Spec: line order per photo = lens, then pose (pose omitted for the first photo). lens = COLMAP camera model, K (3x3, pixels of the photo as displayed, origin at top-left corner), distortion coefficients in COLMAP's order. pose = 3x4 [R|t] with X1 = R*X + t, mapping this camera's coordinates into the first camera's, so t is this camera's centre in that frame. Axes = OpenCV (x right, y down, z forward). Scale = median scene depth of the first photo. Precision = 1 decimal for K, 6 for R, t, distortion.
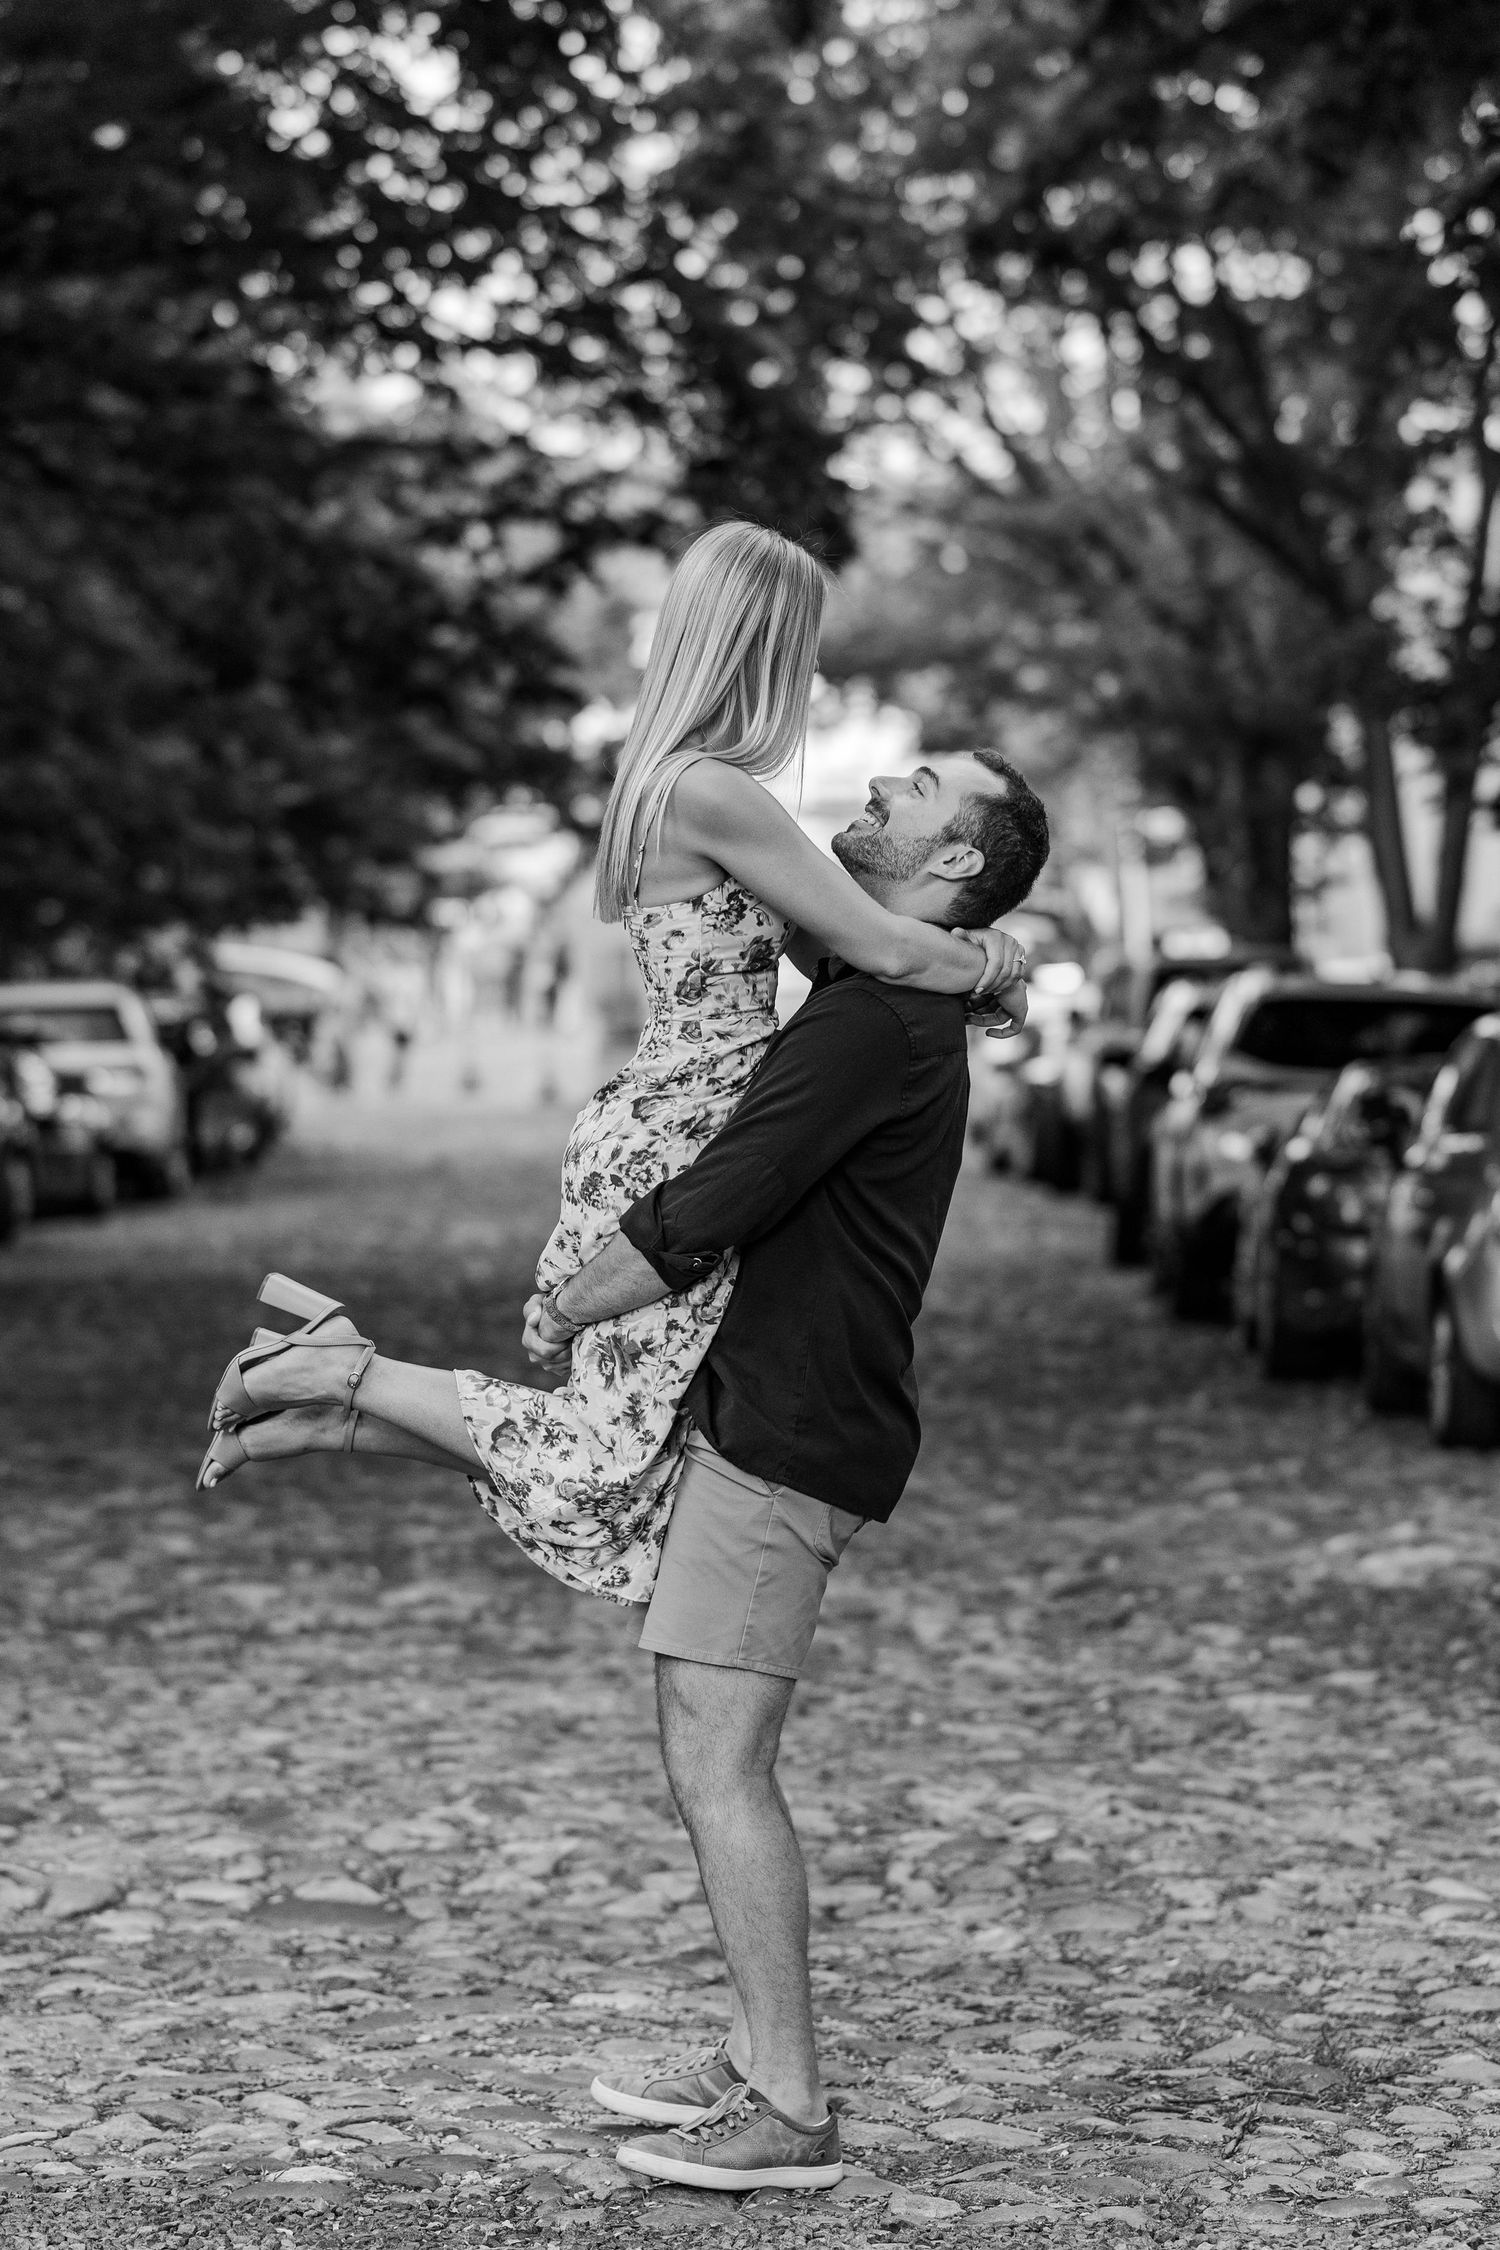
lens RADIAL K [[6067.7, 0, 750.0], [0, 6067.7, 1125.0], [0, 0, 1]] dist [0.008825, 0.207397]
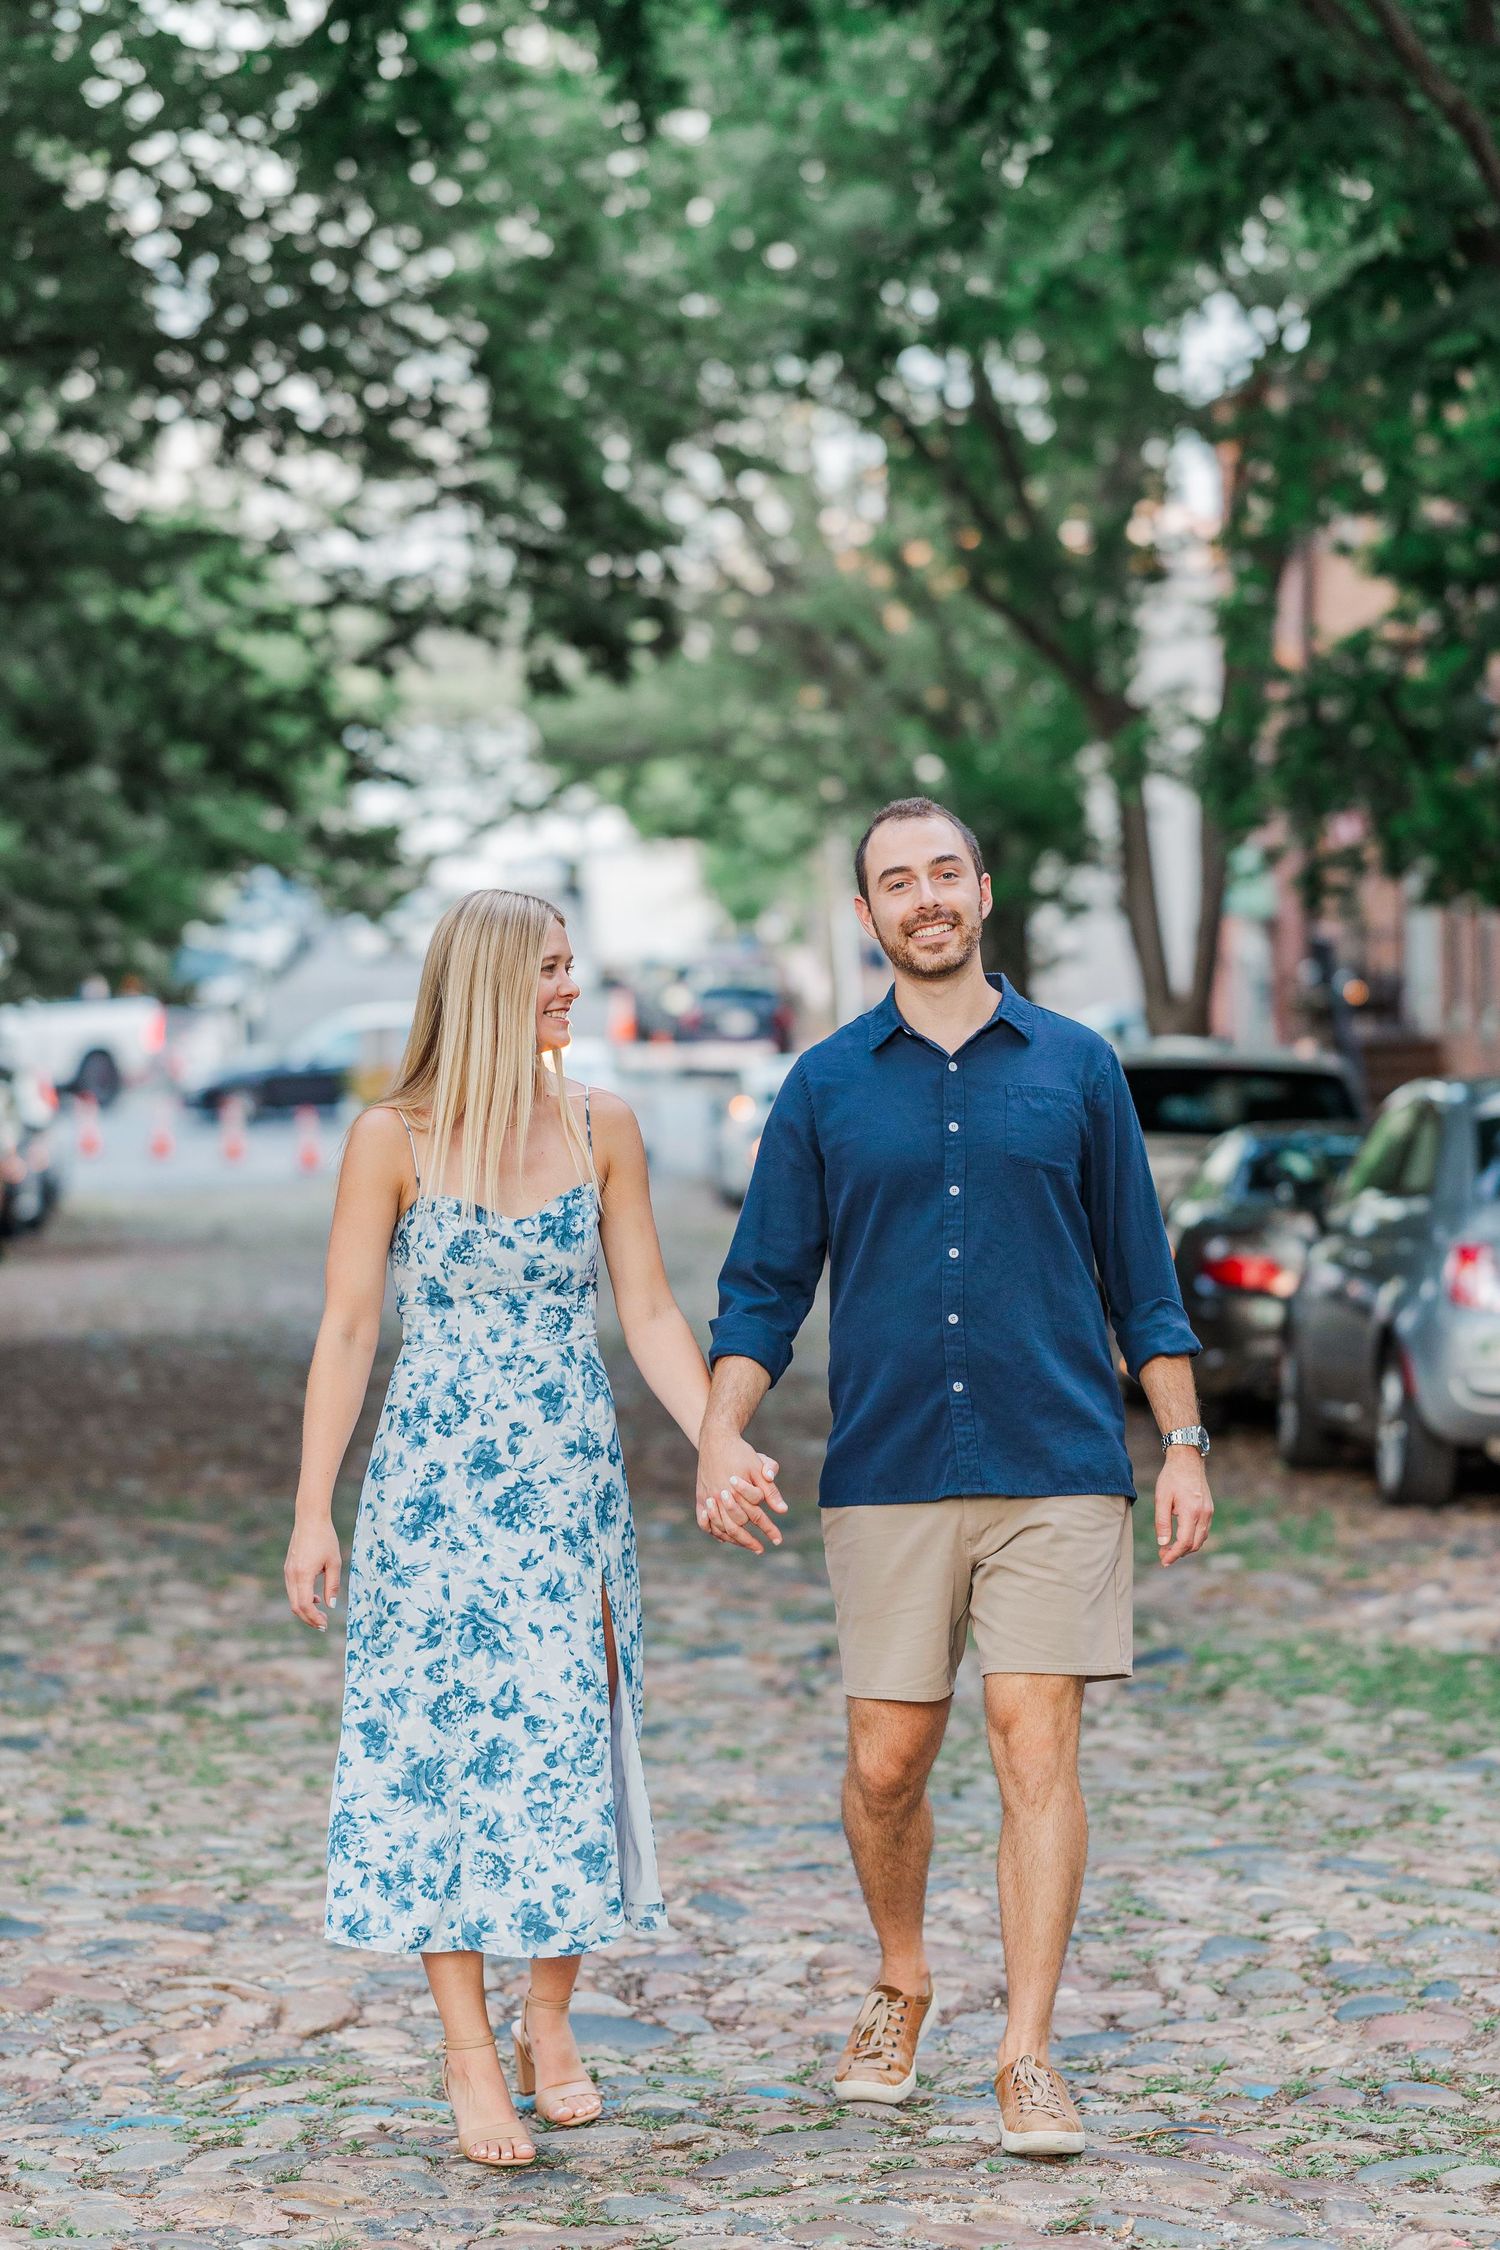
lens RADIAL K [[5597.6, 0, 715.8], [0, 5597.6, 1135.5], [0, 0, 1]] dist [0.012558, 0.158411]
pose [[0.998144, -0.003268, 0.060815, -0.074213], [0.003861, 0.999946, -0.009636, -0.000439], [-0.060781, 0.009853, 0.998103, 0.093008]]
